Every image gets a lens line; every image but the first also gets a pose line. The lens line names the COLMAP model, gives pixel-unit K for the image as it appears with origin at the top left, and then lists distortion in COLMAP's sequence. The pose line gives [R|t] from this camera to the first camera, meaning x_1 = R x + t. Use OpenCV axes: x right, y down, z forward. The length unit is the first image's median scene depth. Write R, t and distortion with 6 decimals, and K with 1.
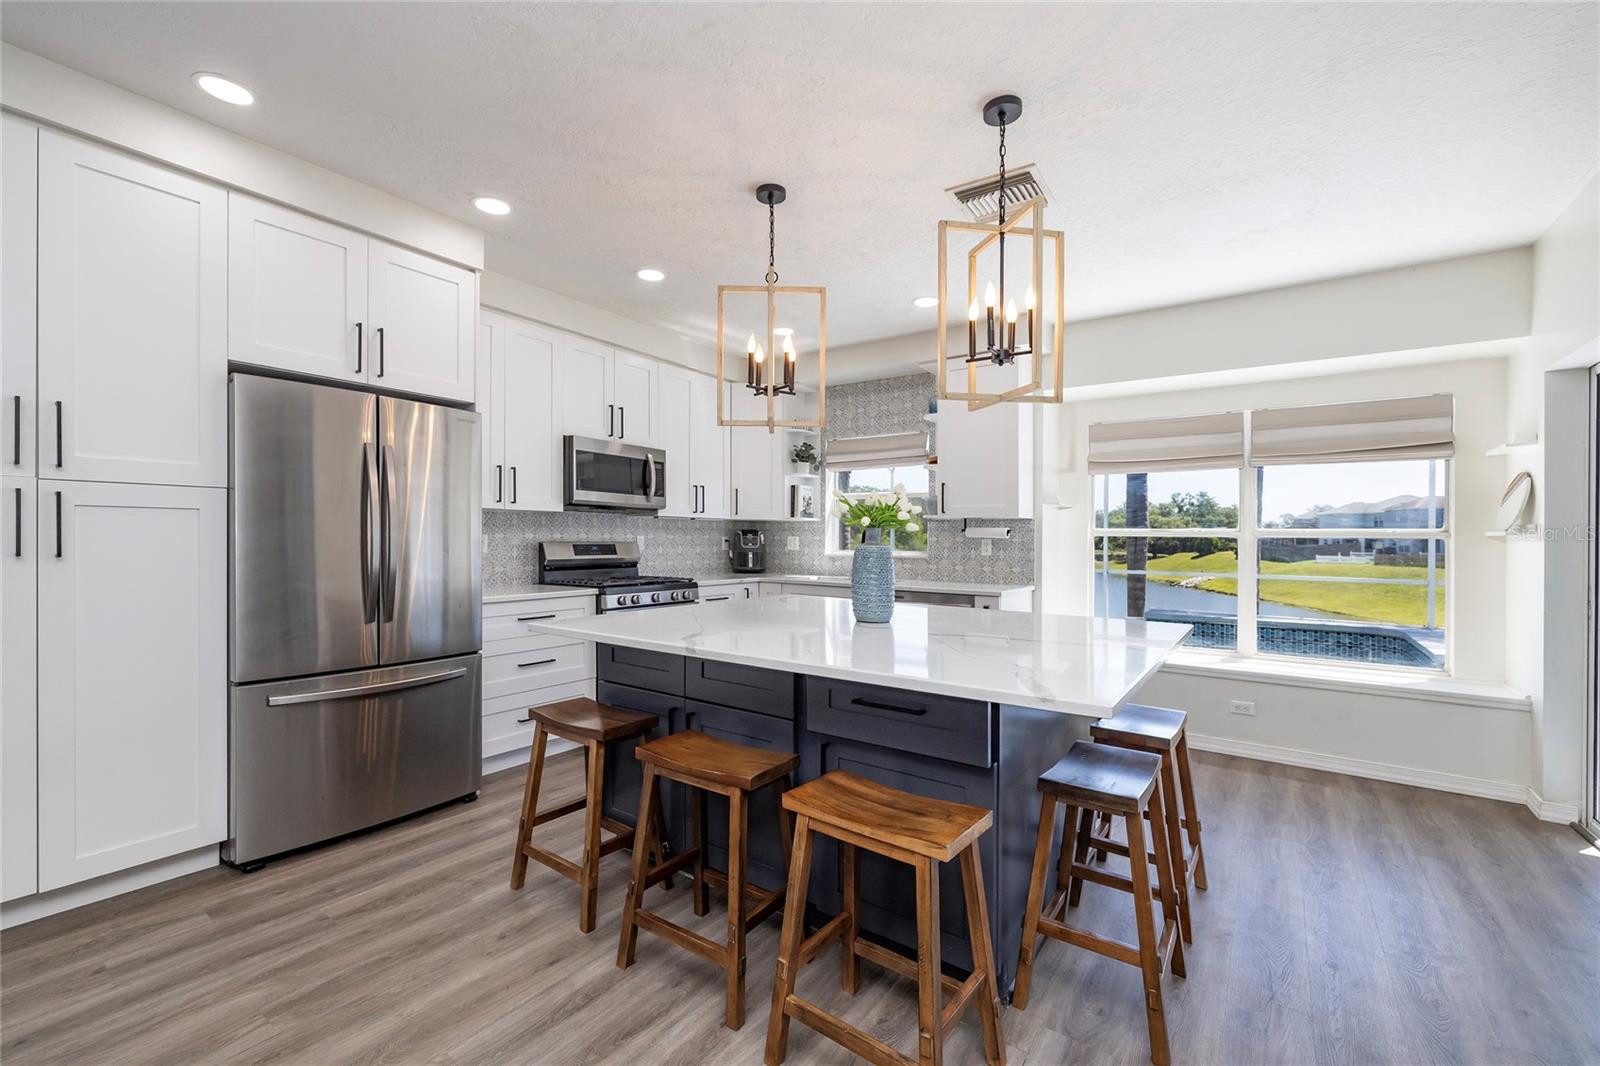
lens RADIAL K [[670.6, 0, 779.8], [0, 670.6, 522.8], [0, 0, 1]] dist [0.001011, 0.000126]
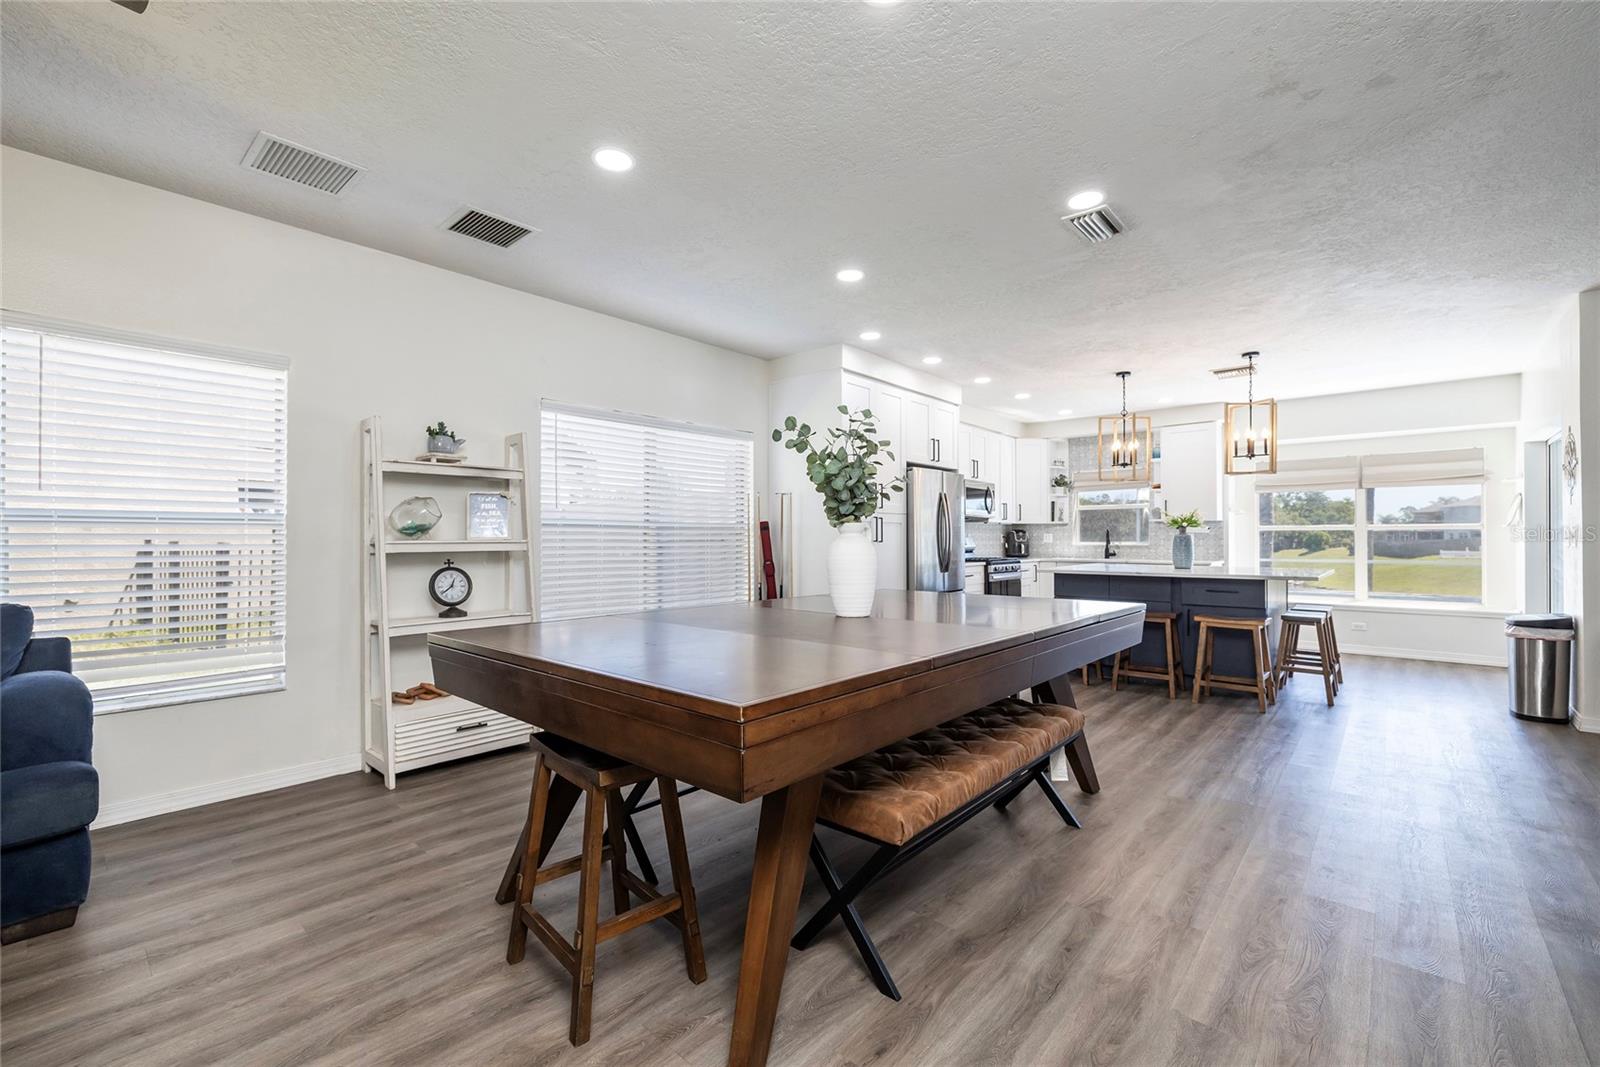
lens RADIAL K [[676.3, 0, 790.2], [0, 676.3, 525.6], [0, 0, 1]] dist [-0.000948, 0.000201]
pose [[0.995582, -0.014023, -0.092846, -0.539161], [0.014130, 0.999900, 0.000496, -0.009593], [0.092829, -0.001806, 0.995680, -0.774404]]
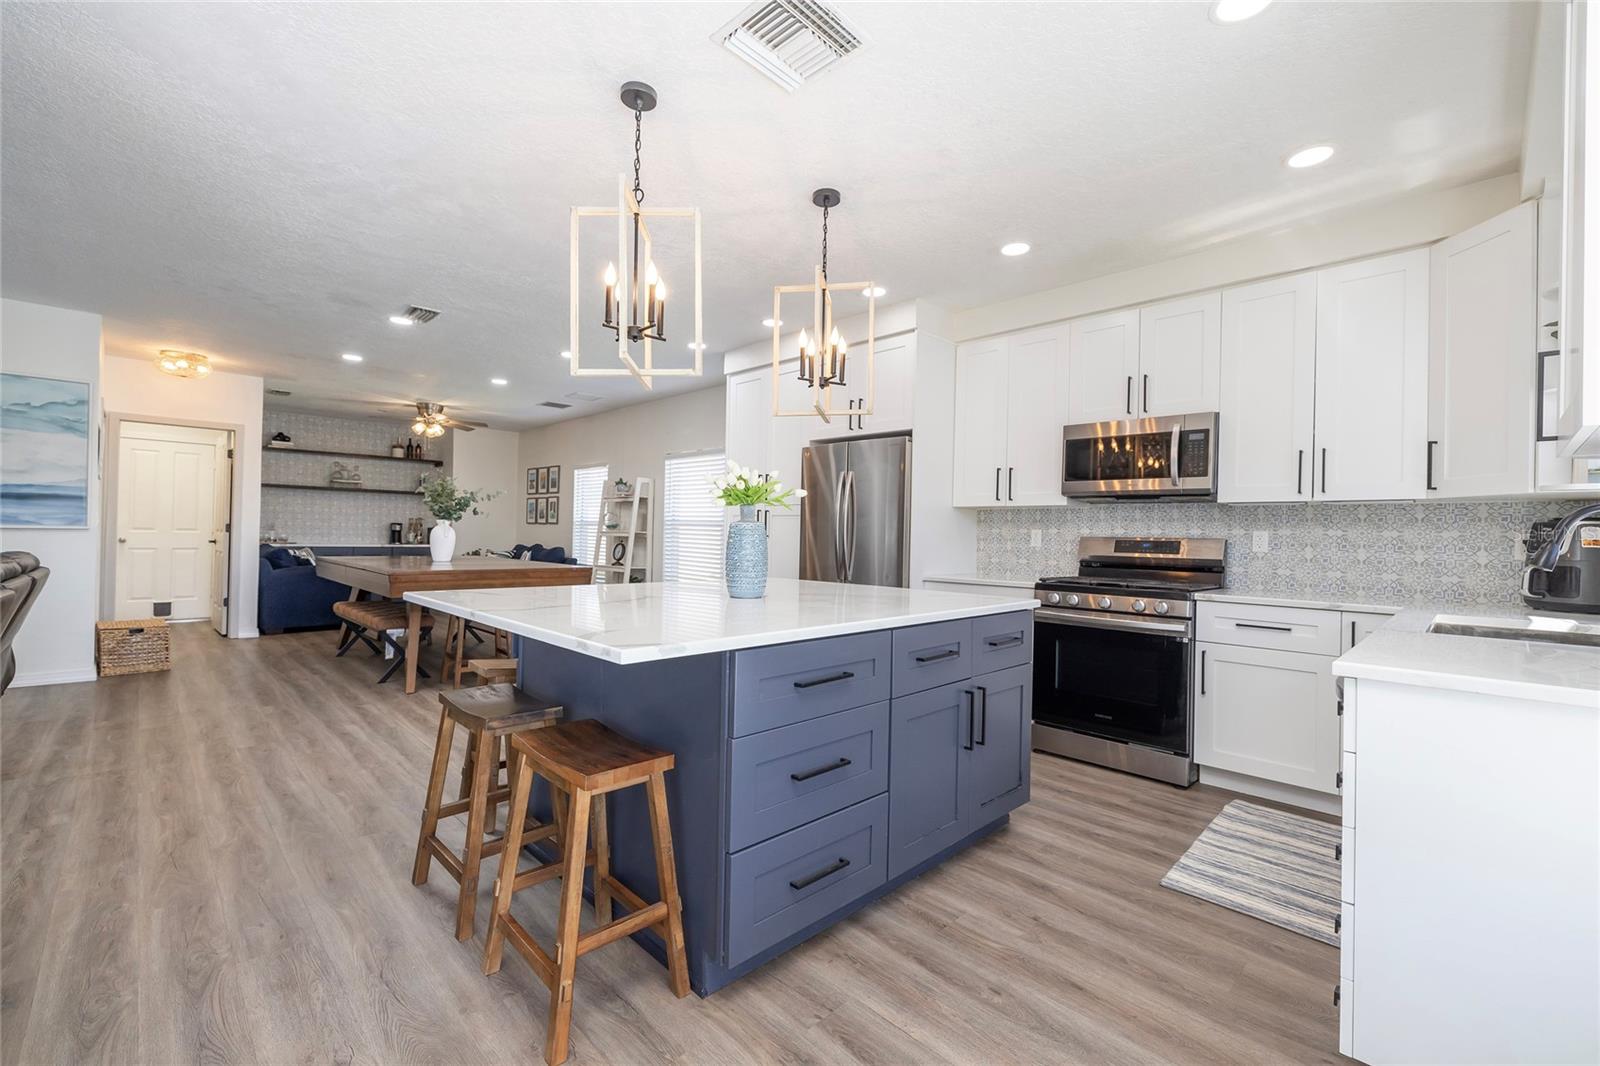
lens RADIAL K [[673.3, 0, 792.7], [0, 673.3, 526.9], [0, 0, 1]] dist [-0.000108, -0.000125]
pose [[-0.160894, -0.024368, -0.986671, 0.624786], [-0.000014, 0.999695, -0.024687, 0.034582], [0.986972, -0.003958, -0.160846, 0.676801]]
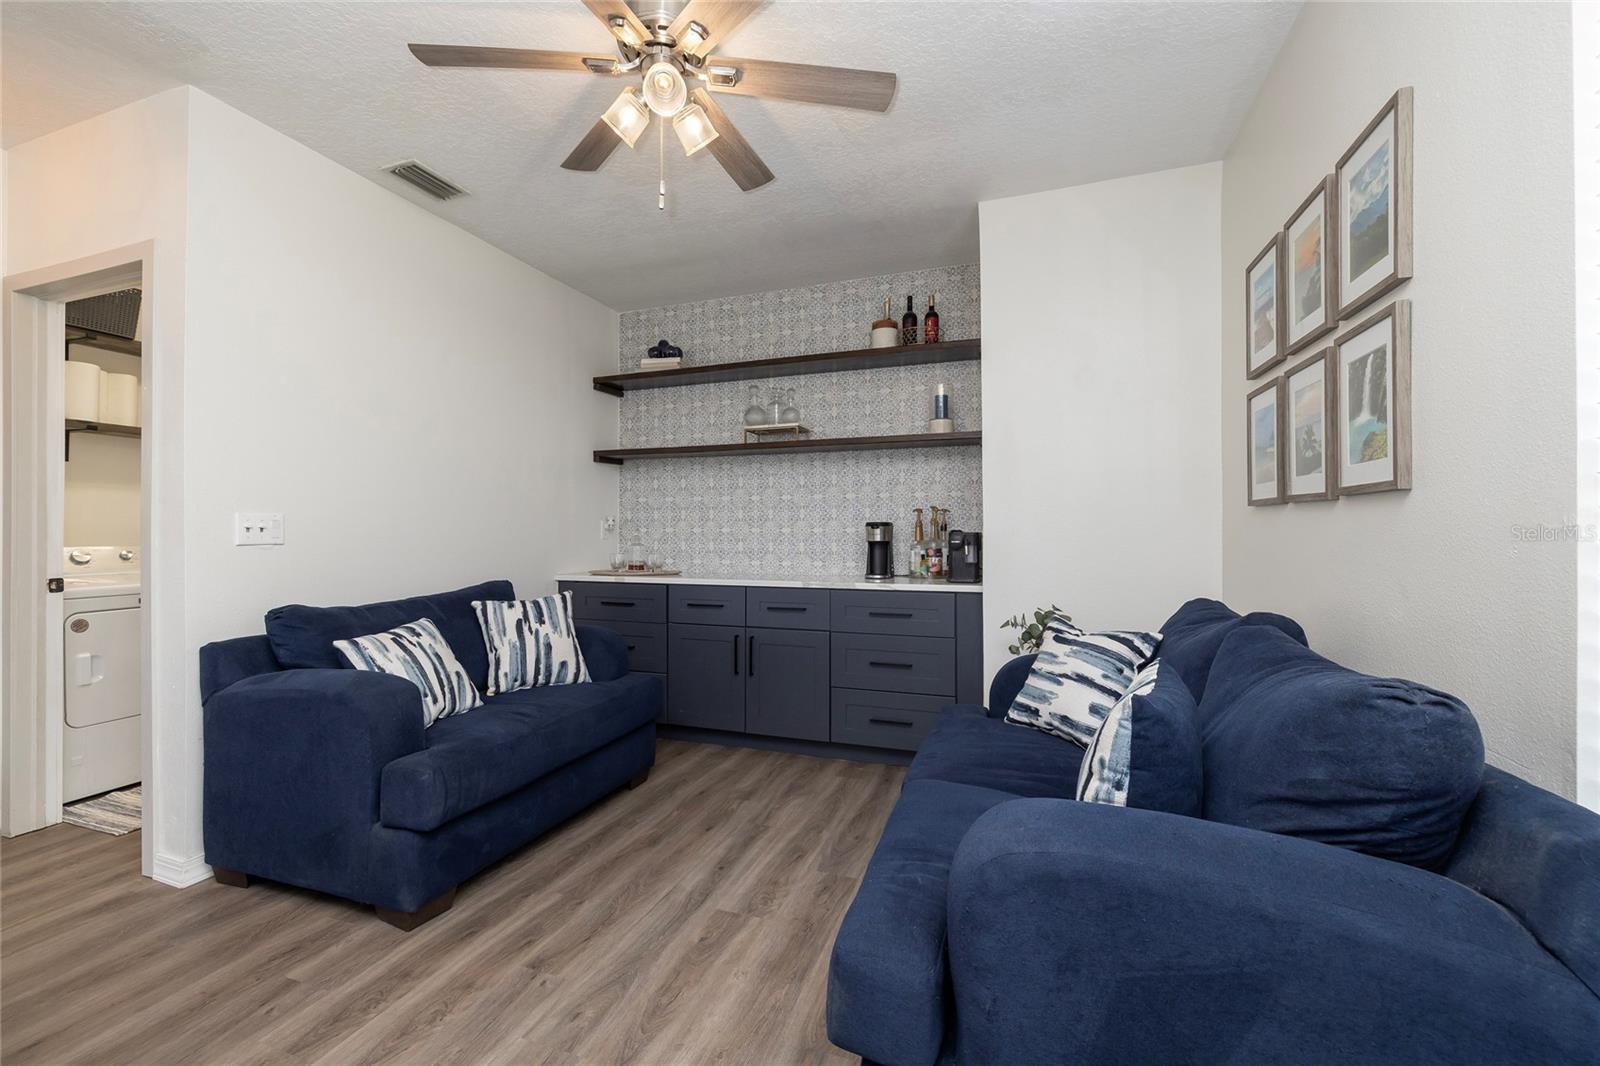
lens RADIAL K [[677.3, 0, 784.2], [0, 677.3, 526.4], [0, 0, 1]] dist [-0.000253, -0.000160]
pose [[-0.959673, -0.007969, -0.281004, -0.945168], [0.000892, 0.999507, -0.031389, -0.000166], [0.281116, -0.030374, -0.959193, -0.154878]]
